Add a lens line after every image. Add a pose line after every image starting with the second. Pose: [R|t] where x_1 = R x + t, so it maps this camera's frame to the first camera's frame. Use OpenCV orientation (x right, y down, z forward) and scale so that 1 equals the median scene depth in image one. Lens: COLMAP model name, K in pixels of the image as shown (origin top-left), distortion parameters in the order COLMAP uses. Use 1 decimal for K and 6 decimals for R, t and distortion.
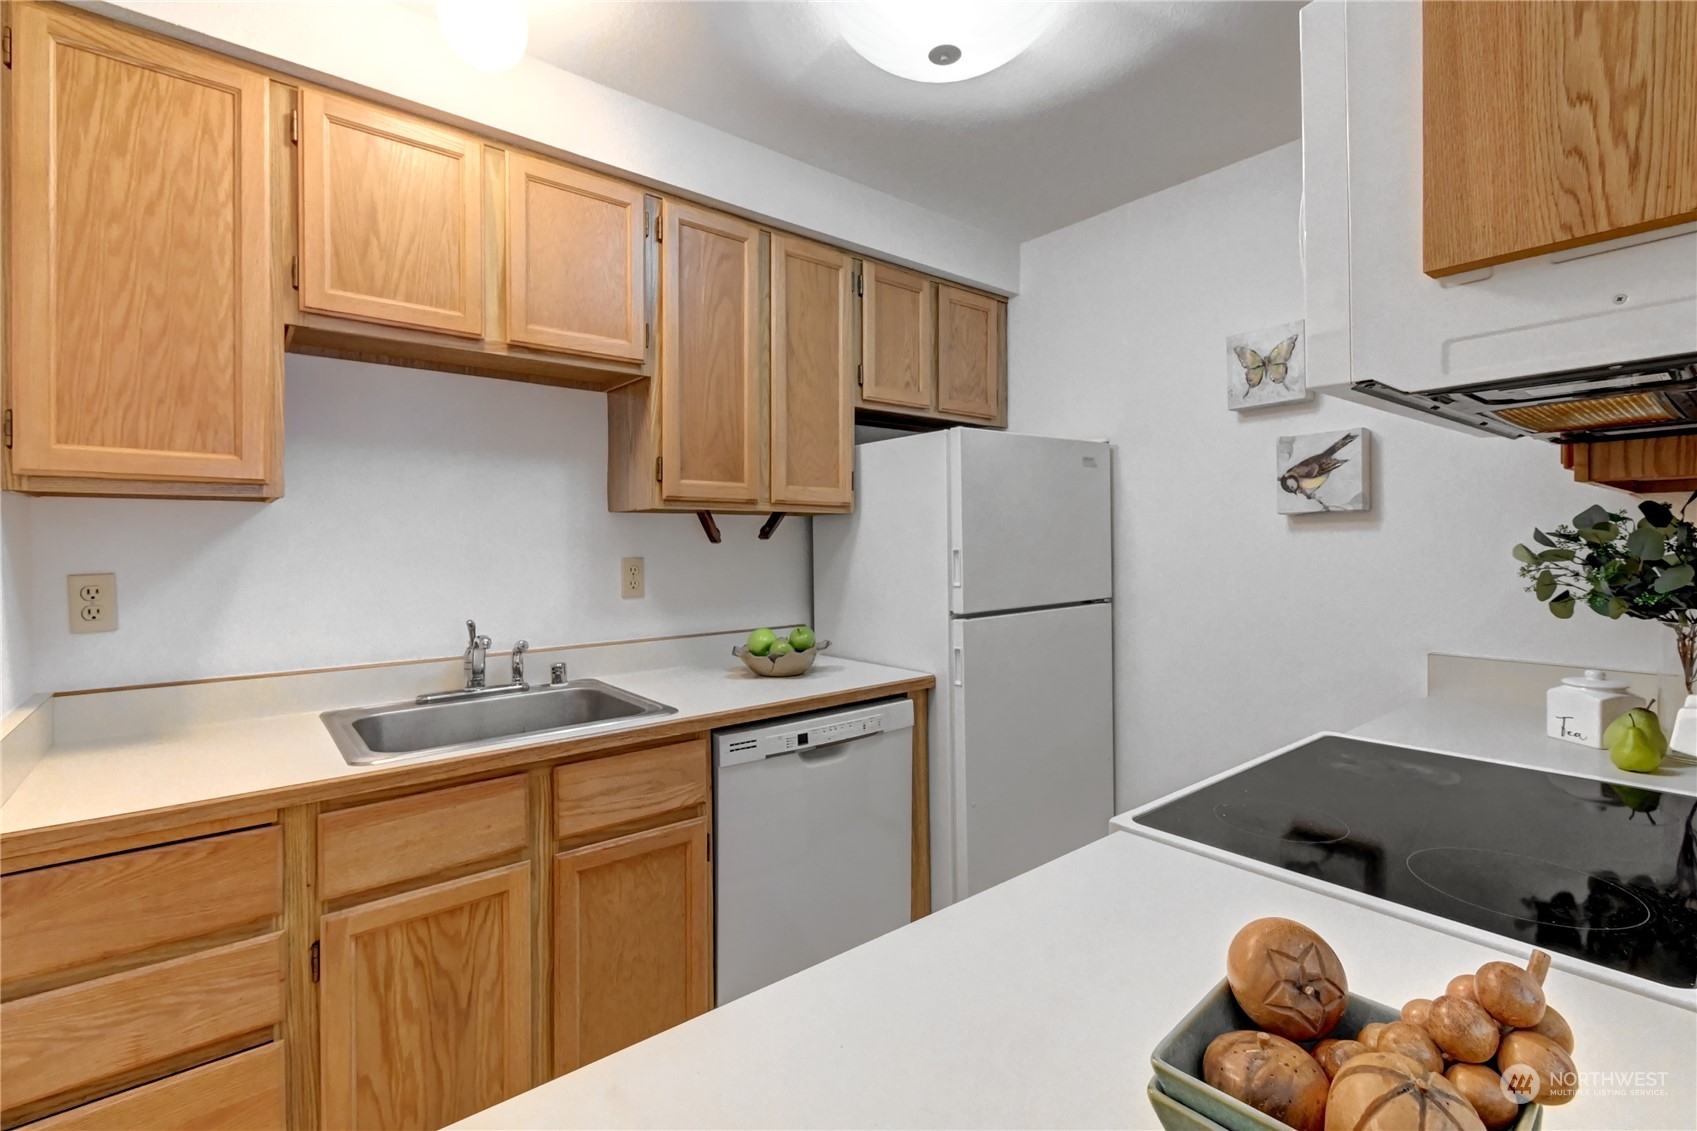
lens RADIAL K [[767.1, 0, 848.4], [0, 767.1, 557.3], [0, 0, 1]] dist [0.004315, -0.000161]
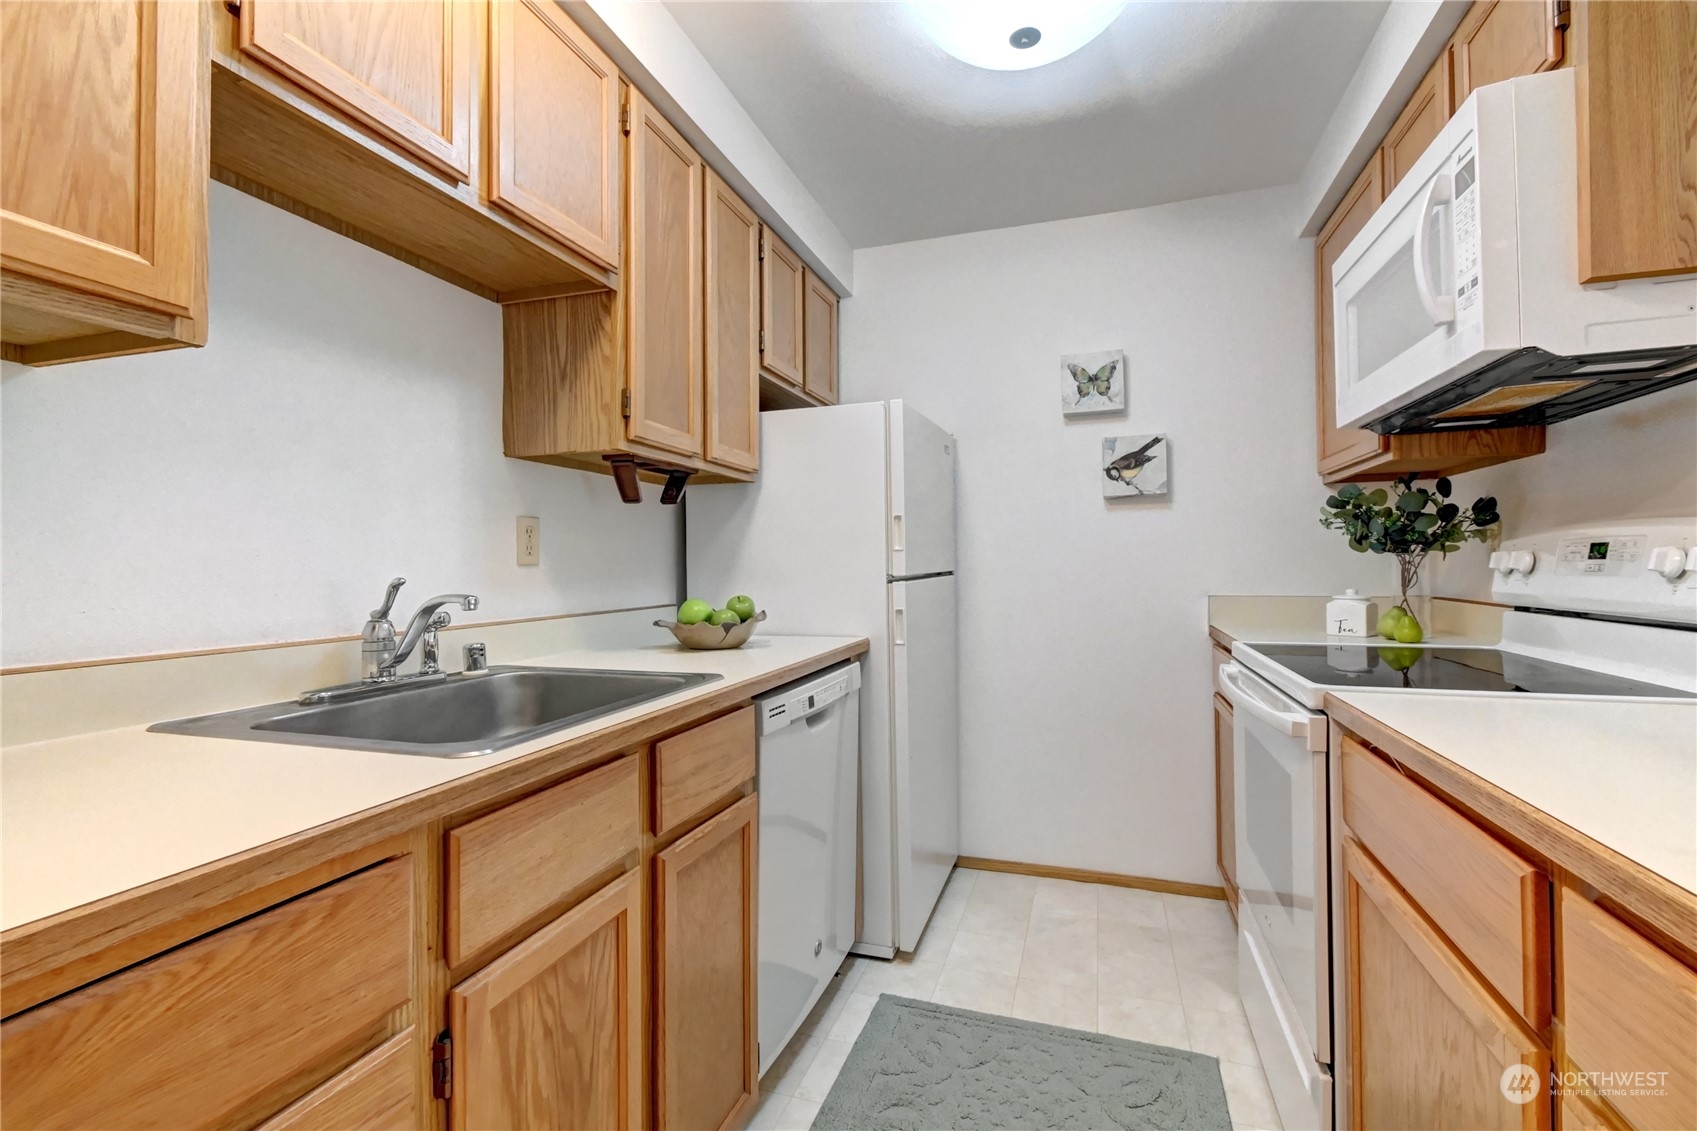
lens RADIAL K [[732.6, 0, 851.8], [0, 732.6, 570.8], [0, 0, 1]] dist [0.002475, -0.000229]
pose [[0.846044, -0.001187, 0.533112, -0.498378], [0.009488, 0.999873, -0.012831, 0.087364], [-0.533029, 0.015913, 0.845948, 0.206480]]
